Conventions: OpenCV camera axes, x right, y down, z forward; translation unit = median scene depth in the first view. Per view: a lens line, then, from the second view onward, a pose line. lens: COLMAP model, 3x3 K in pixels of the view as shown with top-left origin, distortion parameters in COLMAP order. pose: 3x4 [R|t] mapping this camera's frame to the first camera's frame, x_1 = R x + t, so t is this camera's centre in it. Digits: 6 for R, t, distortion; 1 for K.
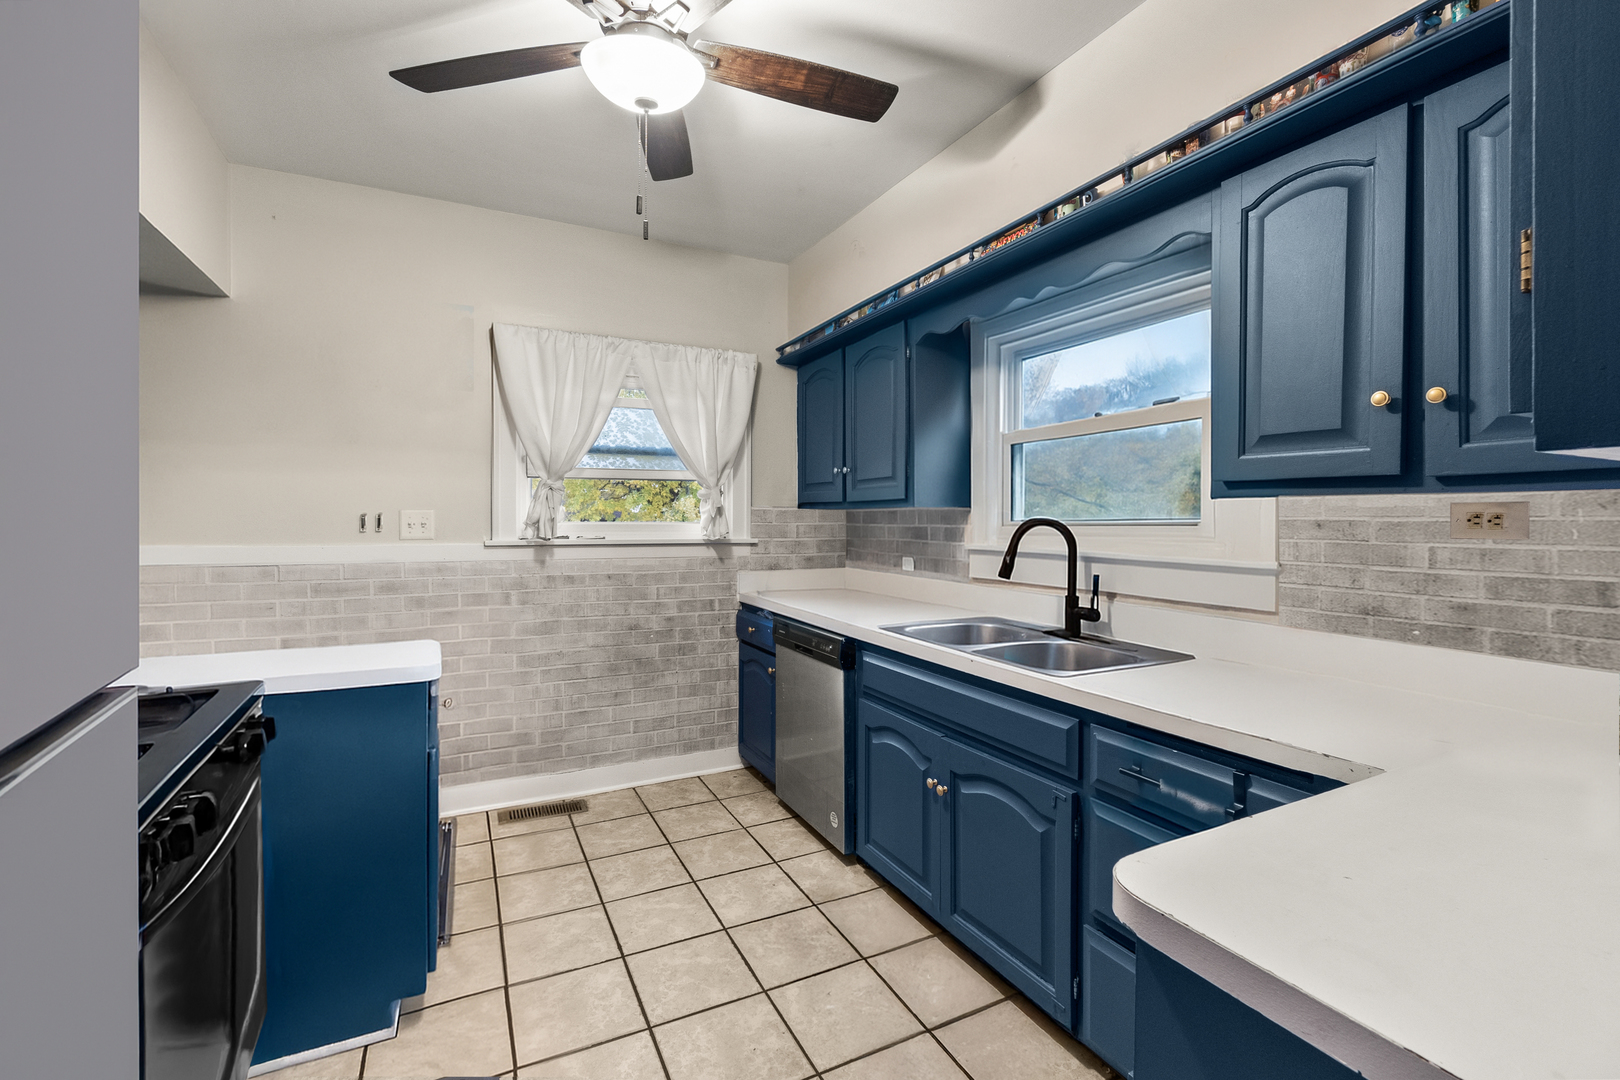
lens RADIAL K [[692.6, 0, 855.0], [0, 692.6, 540.4], [0, 0, 1]] dist [0.001214, 0.000020]
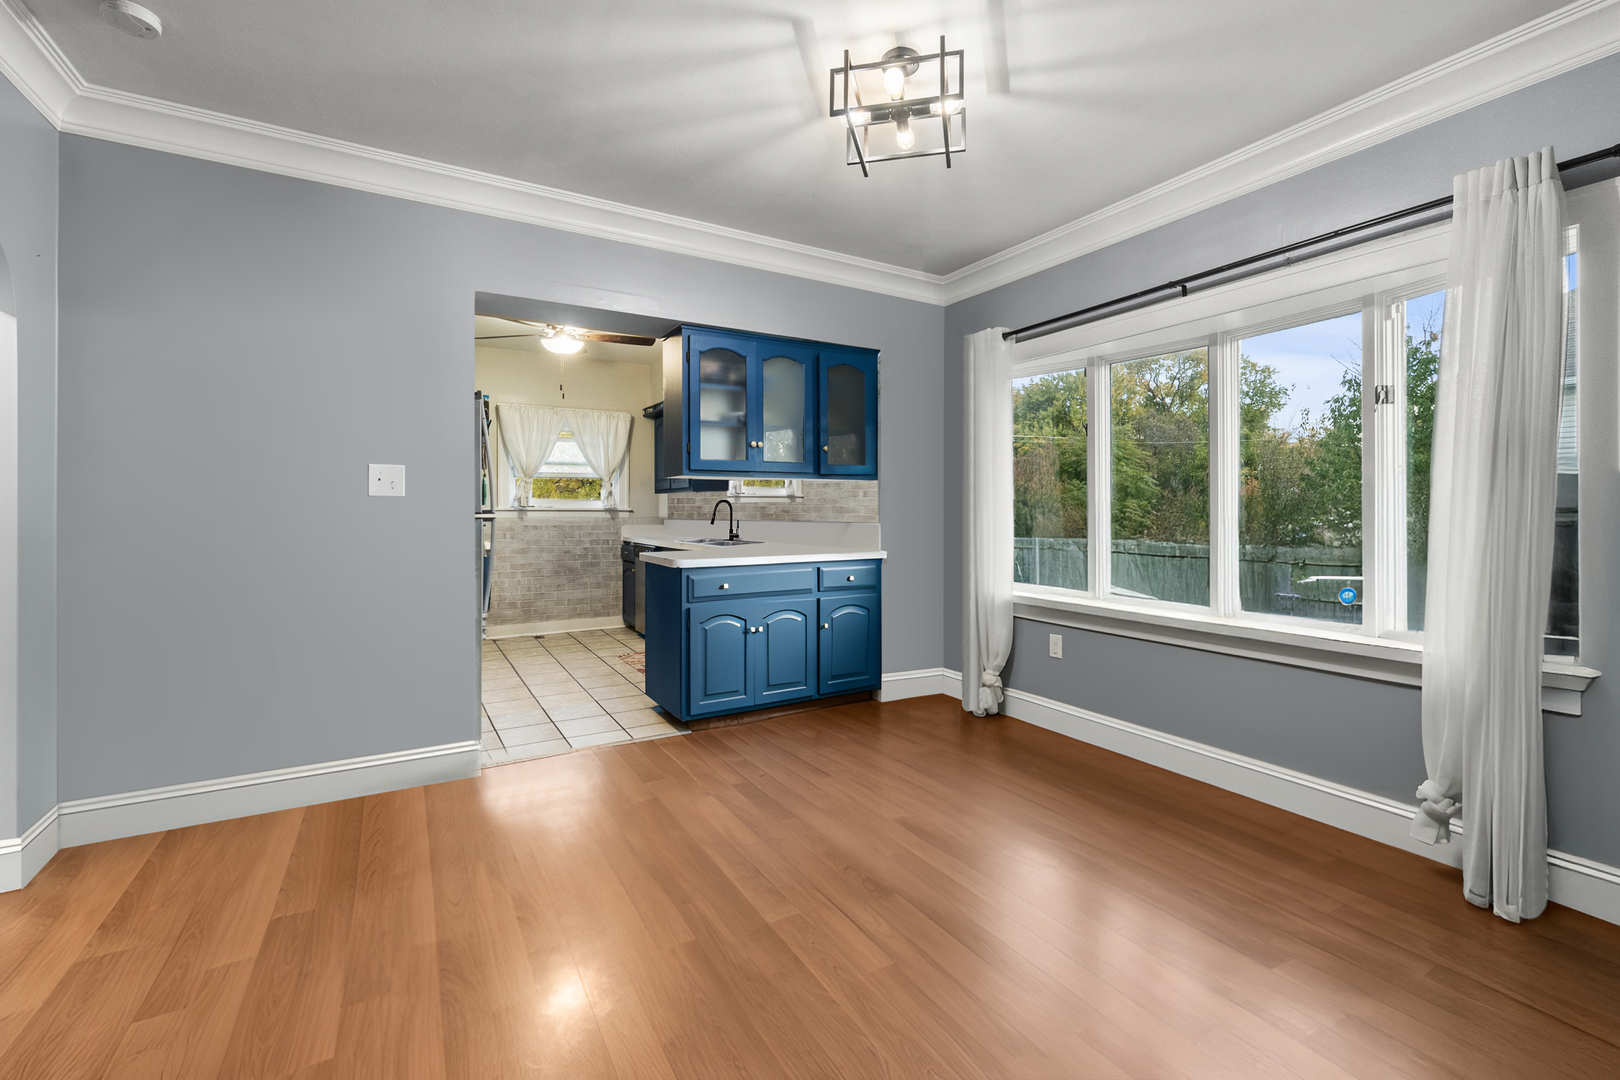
lens RADIAL K [[692.6, 0, 822.3], [0, 692.6, 530.4], [0, 0, 1]] dist [0.001214, 0.000020]
pose [[0.999945, 0.005752, 0.008783, 0.388132], [-0.005908, 0.999824, 0.017806, 0.022940], [-0.008679, -0.017857, 0.999803, -0.976860]]
